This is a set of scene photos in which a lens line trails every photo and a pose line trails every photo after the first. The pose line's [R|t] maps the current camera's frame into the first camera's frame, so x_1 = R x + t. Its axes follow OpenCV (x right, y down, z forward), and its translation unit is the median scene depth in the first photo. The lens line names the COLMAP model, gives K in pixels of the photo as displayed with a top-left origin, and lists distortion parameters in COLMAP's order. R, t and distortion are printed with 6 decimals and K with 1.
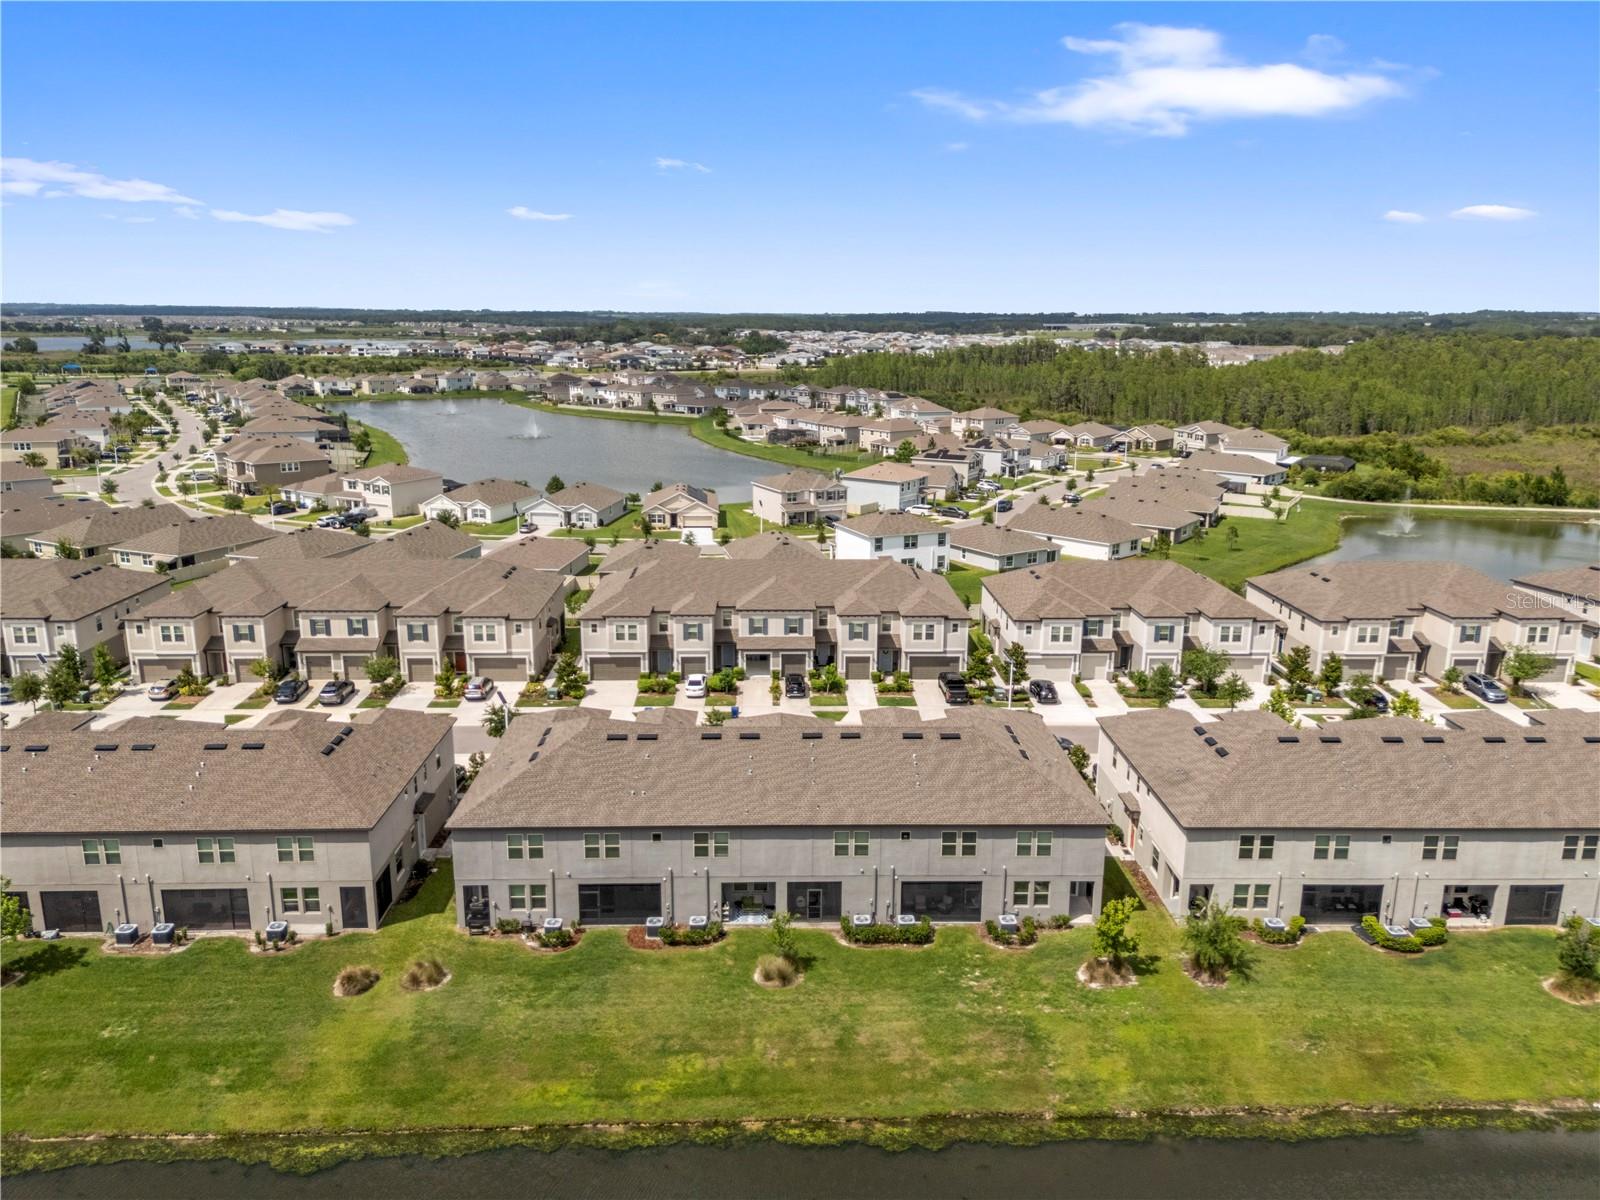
lens RADIAL K [[1166.8, 0, 802.9], [0, 1166.8, 603.2], [0, 0, 1]] dist [0.088907, -0.105648]
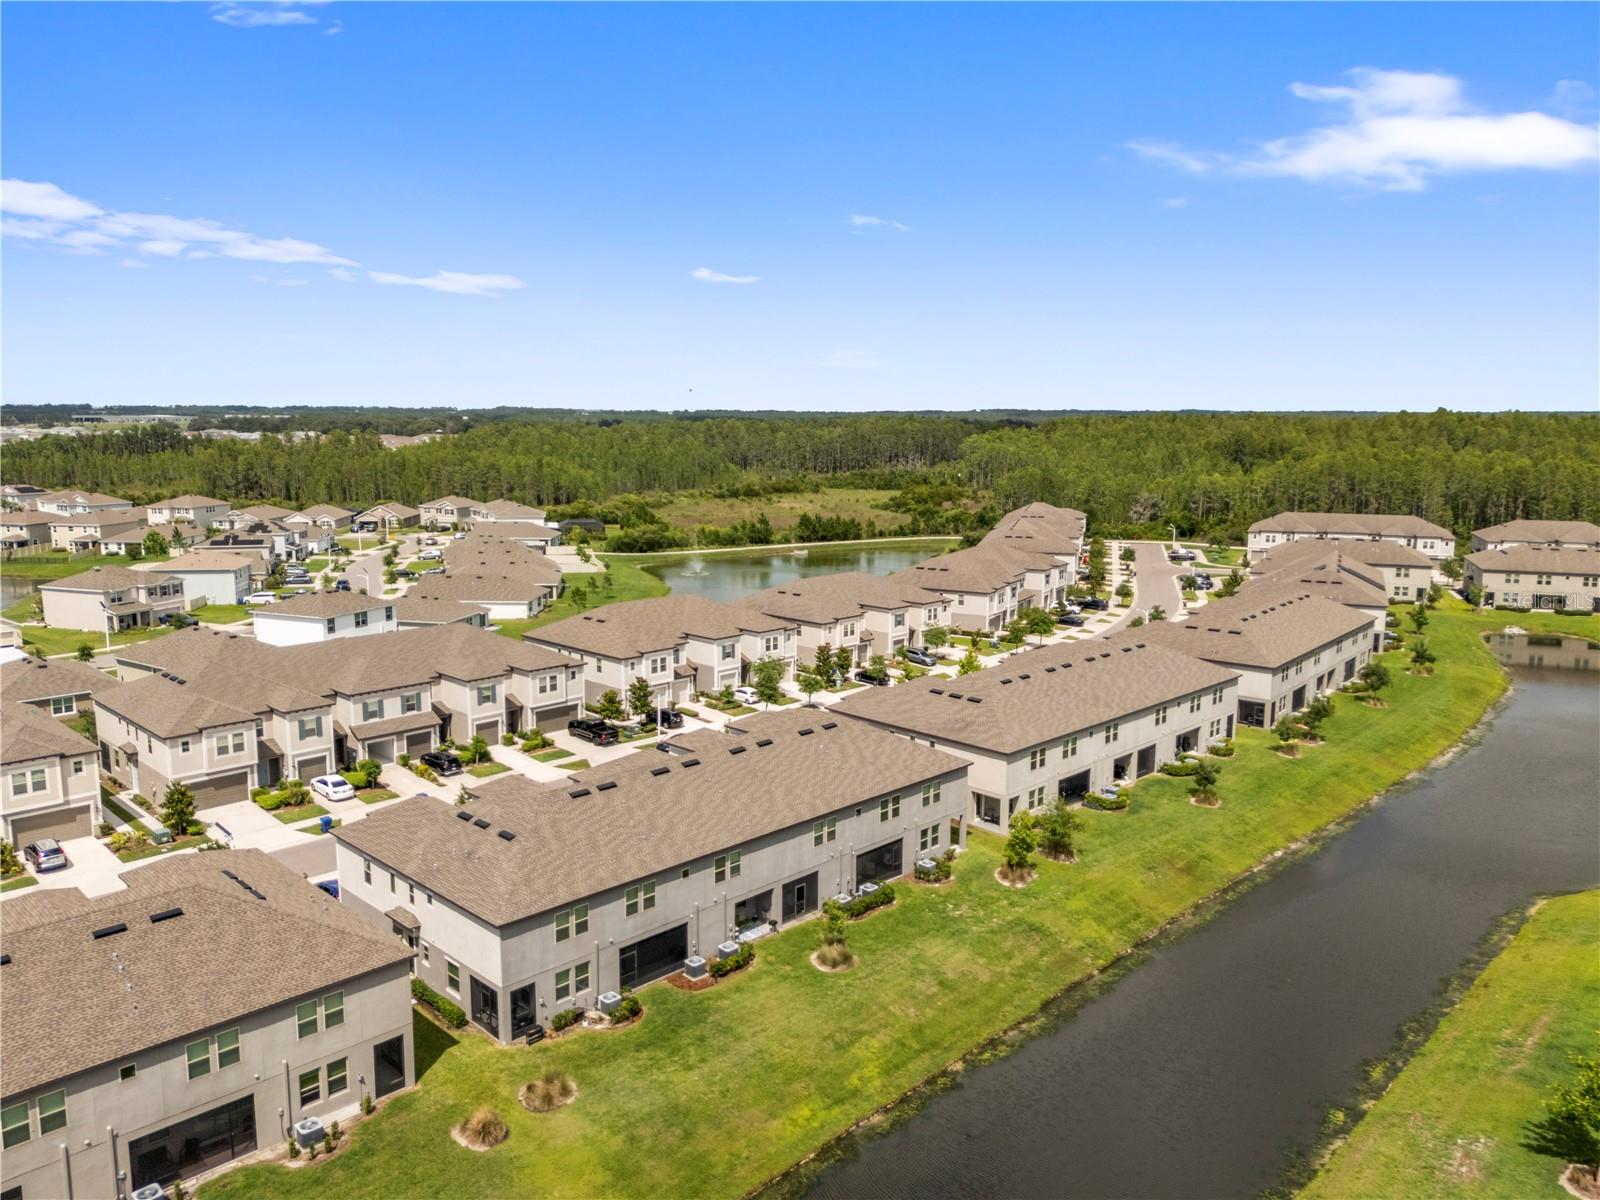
lens RADIAL K [[1166.8, 0, 802.9], [0, 1166.8, 603.2], [0, 0, 1]] dist [0.088907, -0.105648]
pose [[0.726981, -0.115063, 0.676948, -0.671614], [0.165925, 0.986082, -0.010582, 0.005680], [-0.666308, 0.120015, 0.735955, 0.191726]]
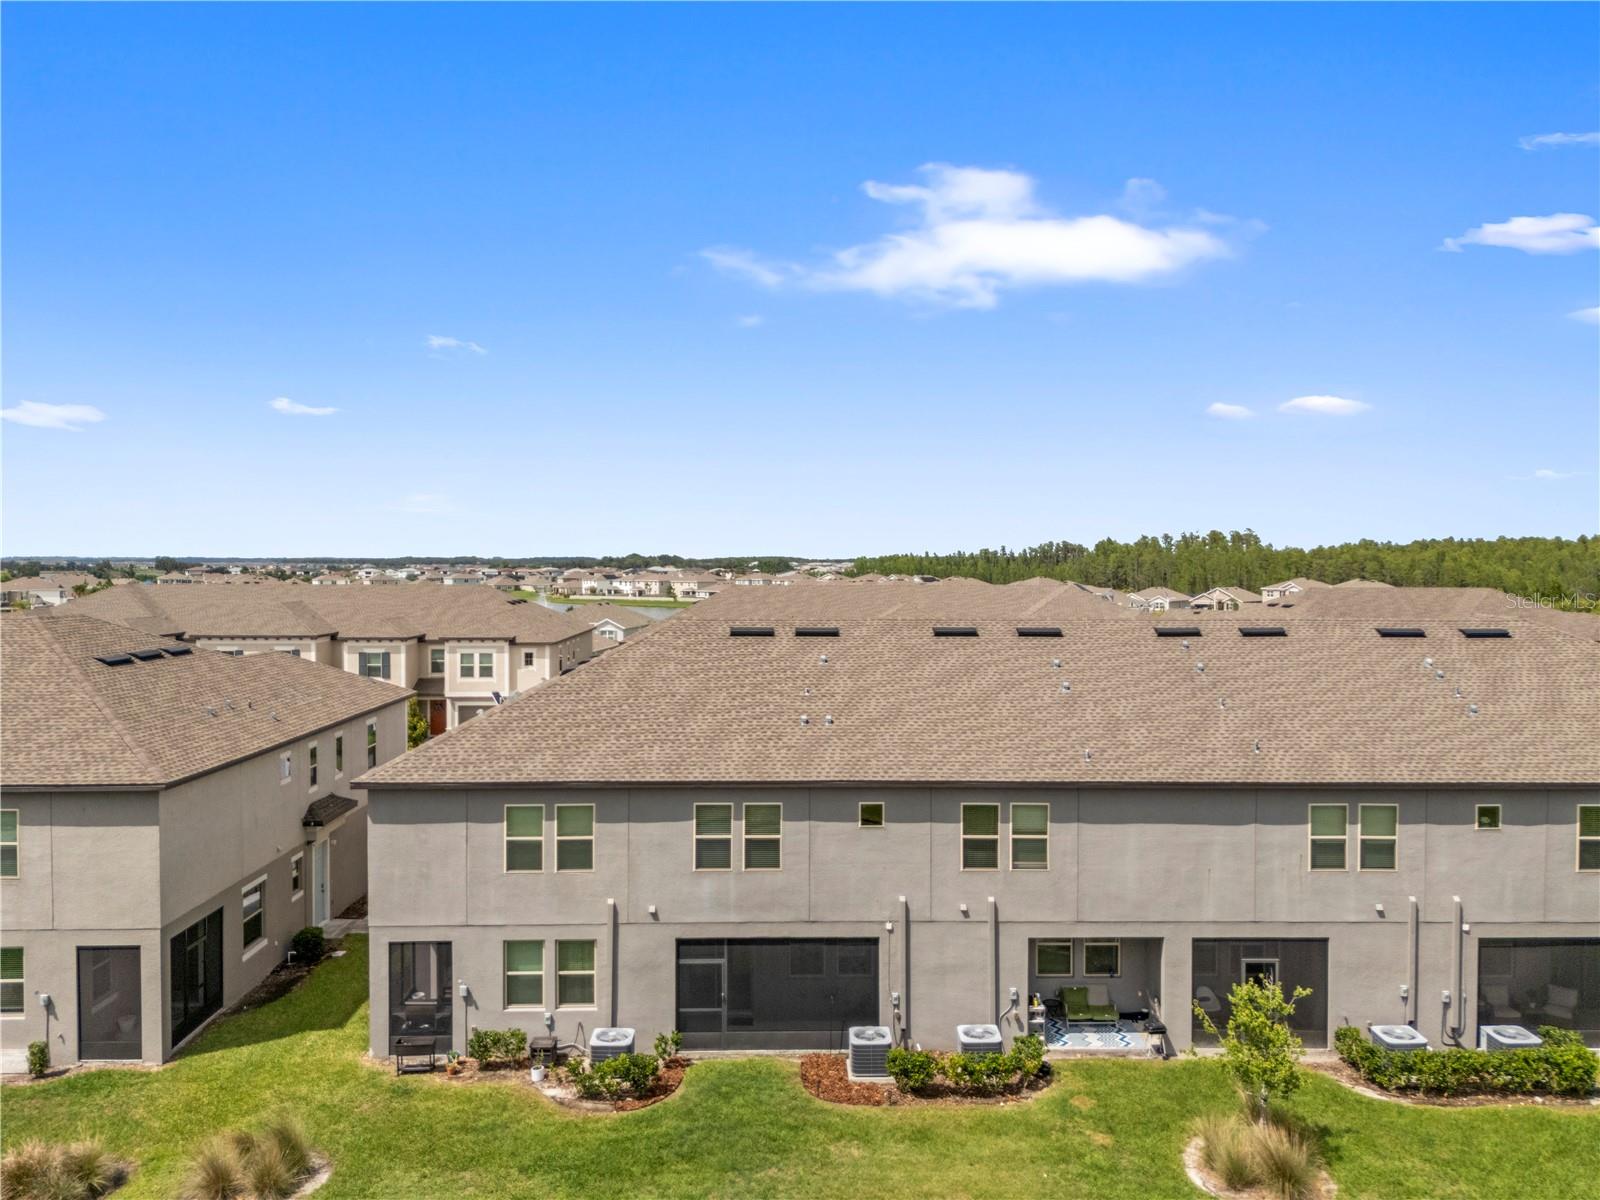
lens RADIAL K [[1173.2, 0, 802.9], [0, 1173.2, 603.8], [0, 0, 1]] dist [0.079445, -0.075601]
pose [[0.999983, -0.005341, -0.002152, -0.144541], [0.004795, 0.979280, -0.202456, 0.206465], [0.003189, 0.202442, 0.979289, 0.575167]]
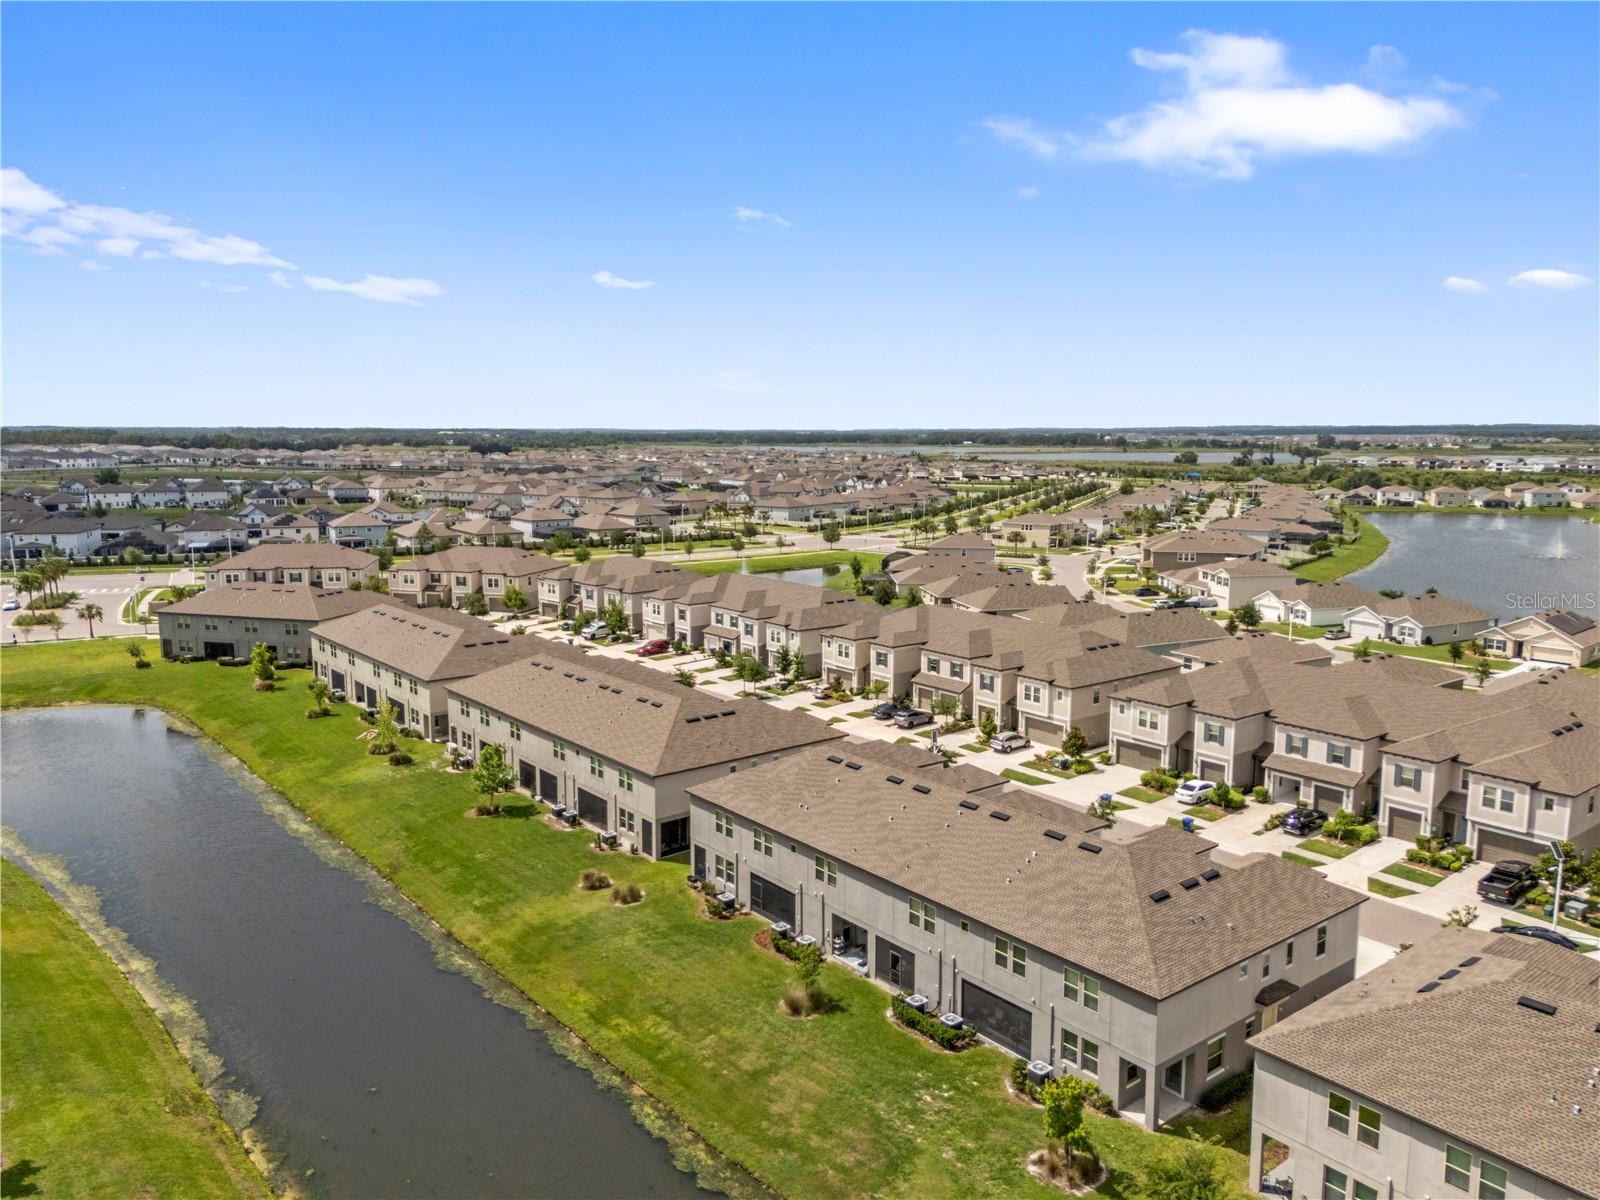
lens RADIAL K [[1166.8, 0, 802.9], [0, 1166.8, 603.2], [0, 0, 1]] dist [0.088907, -0.105648]
pose [[0.603882, 0.111405, -0.789250, 0.691014], [-0.186943, 0.982361, -0.004373, -0.018391], [0.774841, 0.150185, 0.614057, 0.306689]]
